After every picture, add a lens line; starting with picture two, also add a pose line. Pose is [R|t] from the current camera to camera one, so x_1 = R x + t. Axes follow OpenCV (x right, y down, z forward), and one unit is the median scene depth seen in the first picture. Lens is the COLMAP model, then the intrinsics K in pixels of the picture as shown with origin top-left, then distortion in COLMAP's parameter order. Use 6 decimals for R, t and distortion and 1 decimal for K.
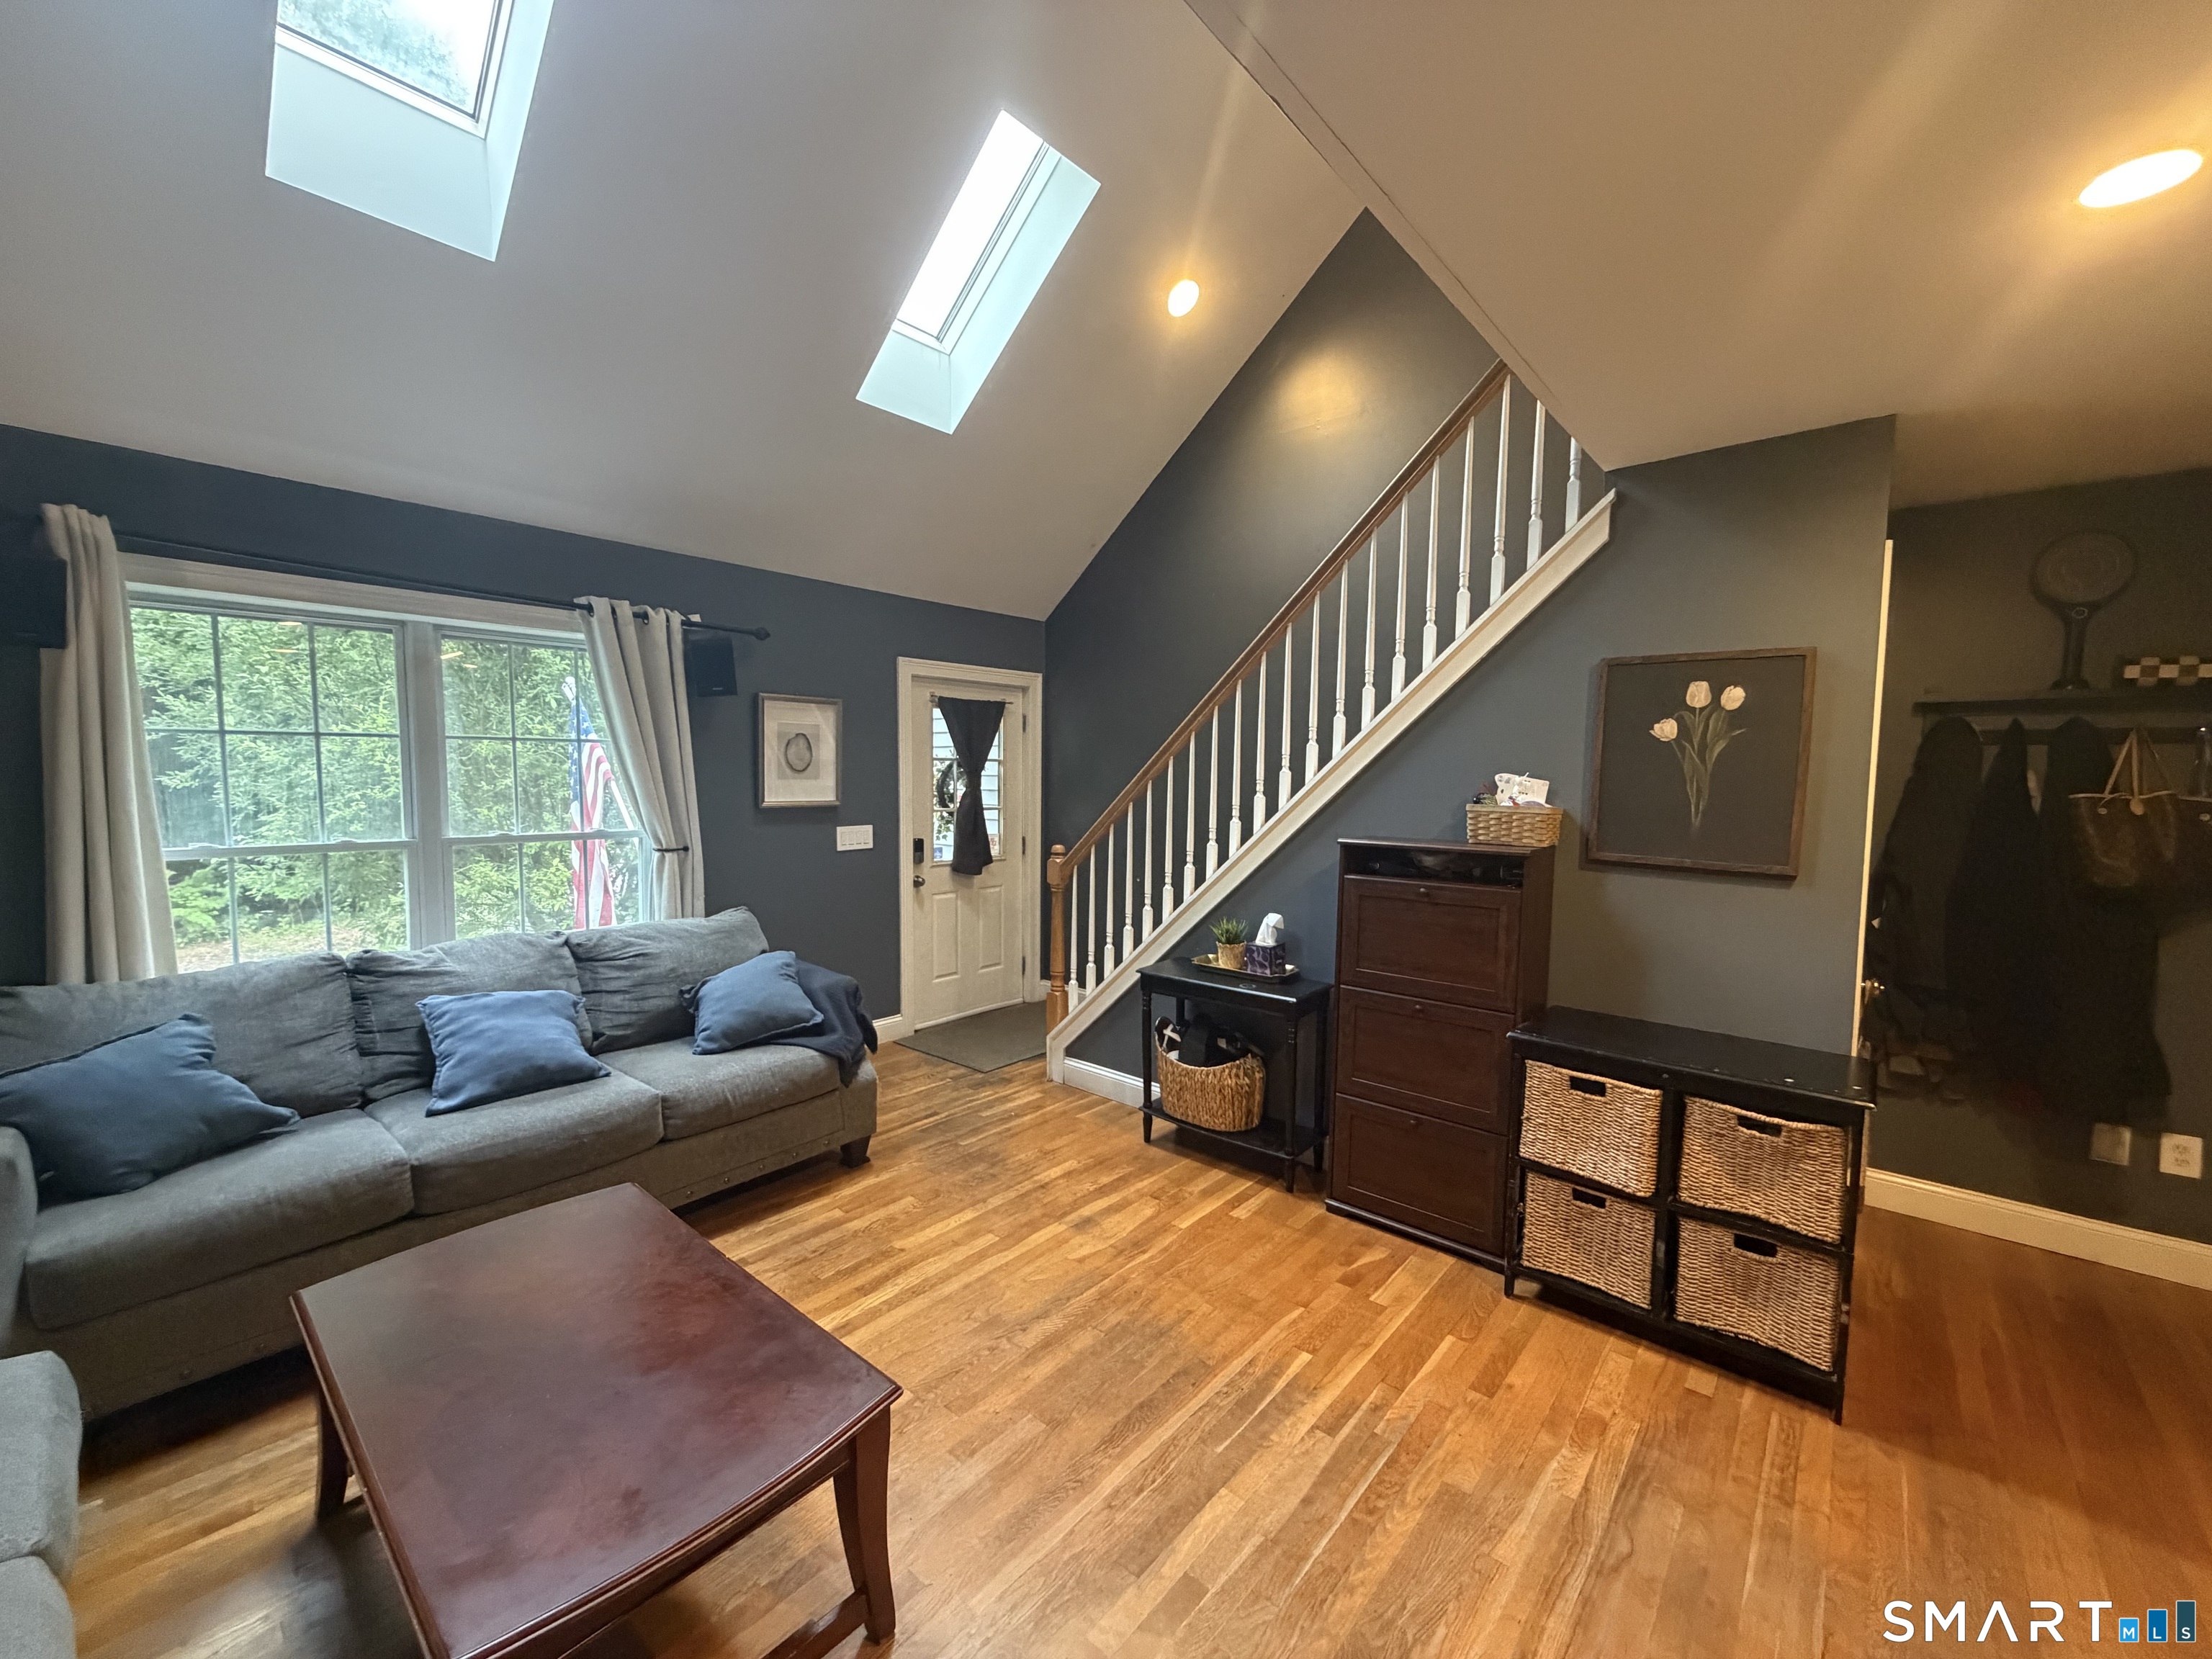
lens RADIAL K [[886.9, 0, 1103.1], [0, 886.9, 833.8], [0, 0, 1]] dist [0.004685, 0.001026]
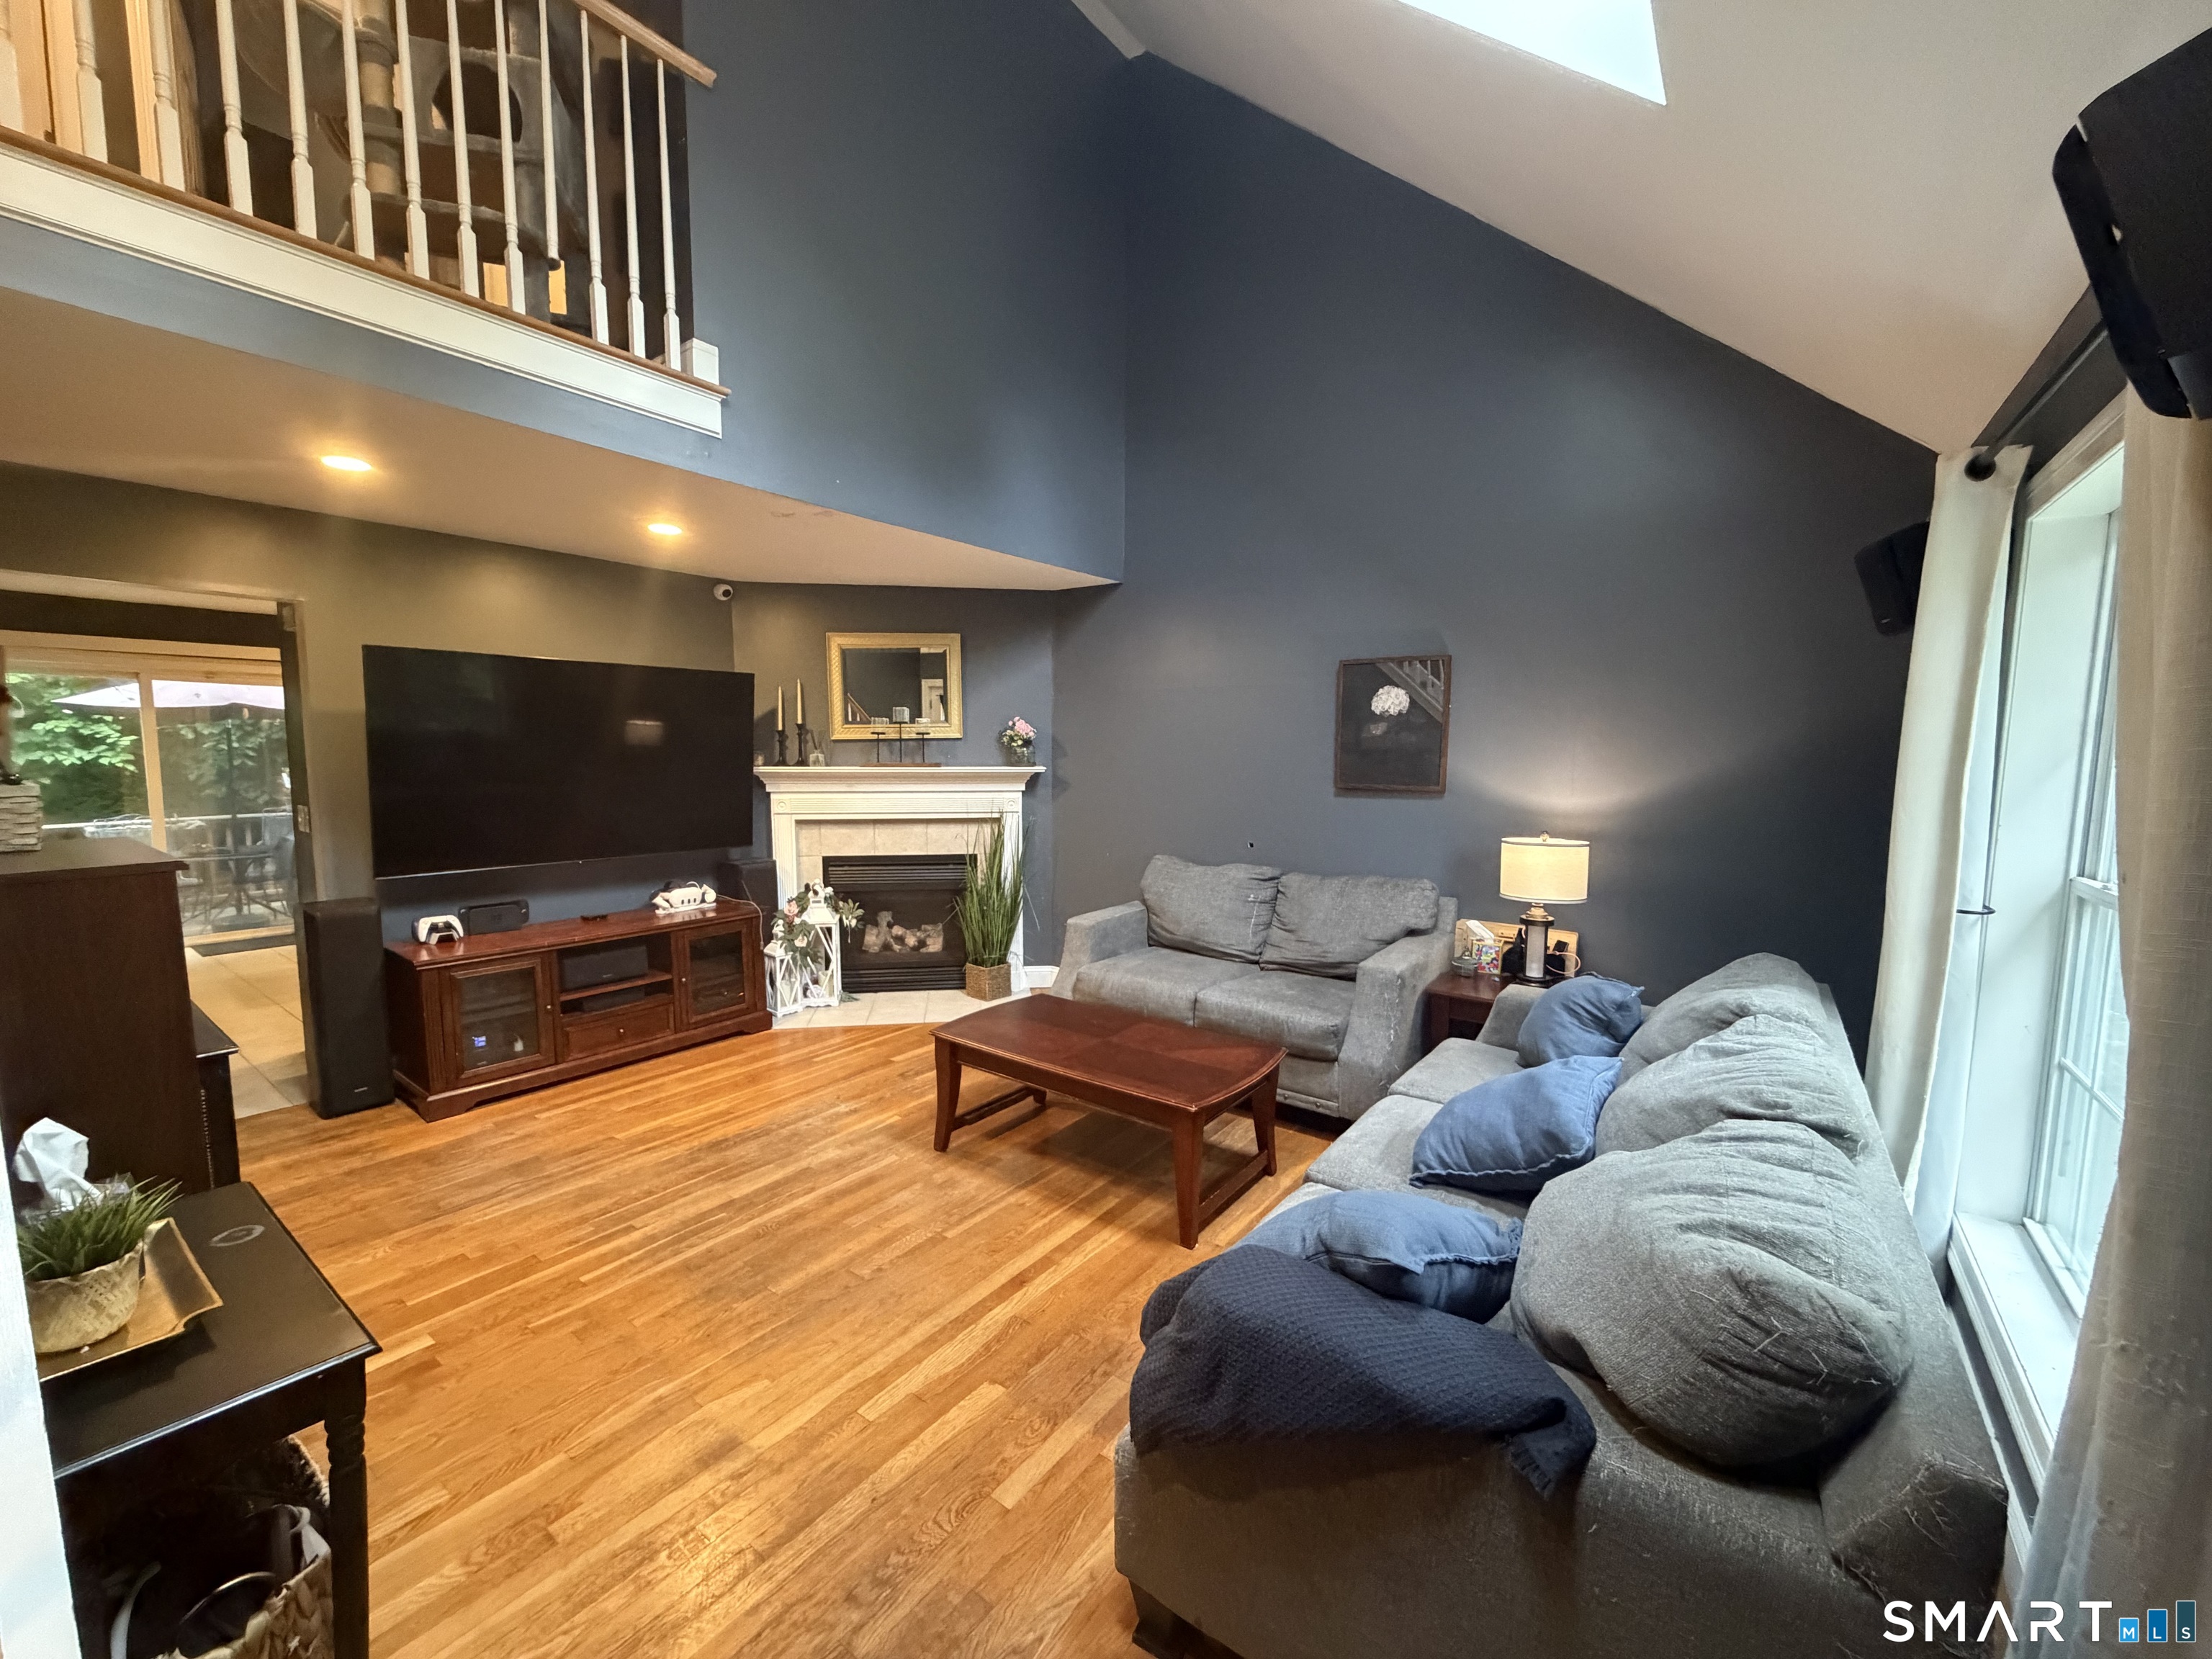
lens RADIAL K [[886.9, 0, 1104.4], [0, 886.9, 835.4], [0, 0, 1]] dist [0.004685, 0.001026]
pose [[-0.996664, -0.008351, -0.081184, -0.280053], [-0.022186, 0.985013, 0.171046, -0.130105], [0.078539, 0.172277, -0.981913, 1.820567]]
